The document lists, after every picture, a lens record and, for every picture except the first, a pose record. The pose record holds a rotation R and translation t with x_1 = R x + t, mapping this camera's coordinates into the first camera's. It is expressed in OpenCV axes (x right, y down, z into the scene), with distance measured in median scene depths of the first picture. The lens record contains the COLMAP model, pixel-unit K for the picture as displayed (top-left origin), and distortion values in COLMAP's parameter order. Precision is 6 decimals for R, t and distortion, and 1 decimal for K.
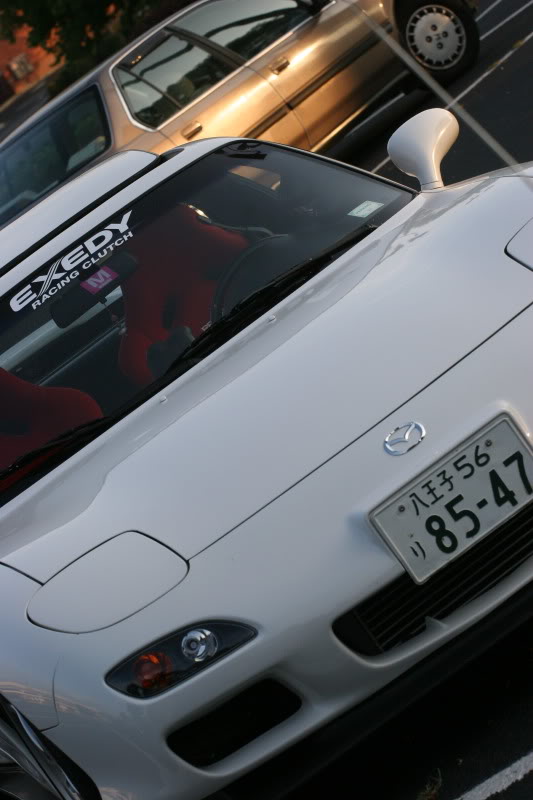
lens RADIAL K [[3803.7, 0, 266.5], [0, 3803.7, 400.0], [0, 0, 1]] dist [-0.034936, 0.000000]
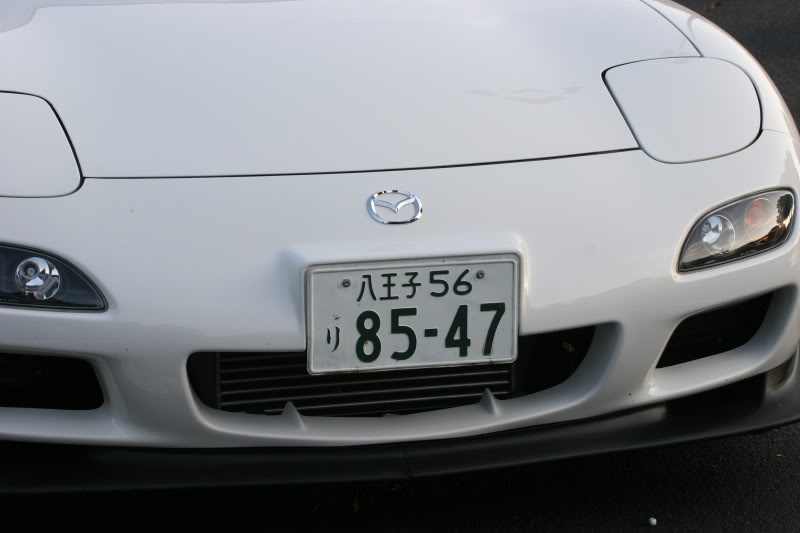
lens RADIAL K [[2581.8, 0, 399.9], [0, 2581.8, 266.6], [0, 0, 1]] dist [-0.350558, 0.000000]
pose [[0.812838, 0.559187, 0.163109, -0.044944], [-0.573406, 0.817411, 0.055179, -0.010310], [-0.102472, -0.138380, 0.985064, 0.468147]]
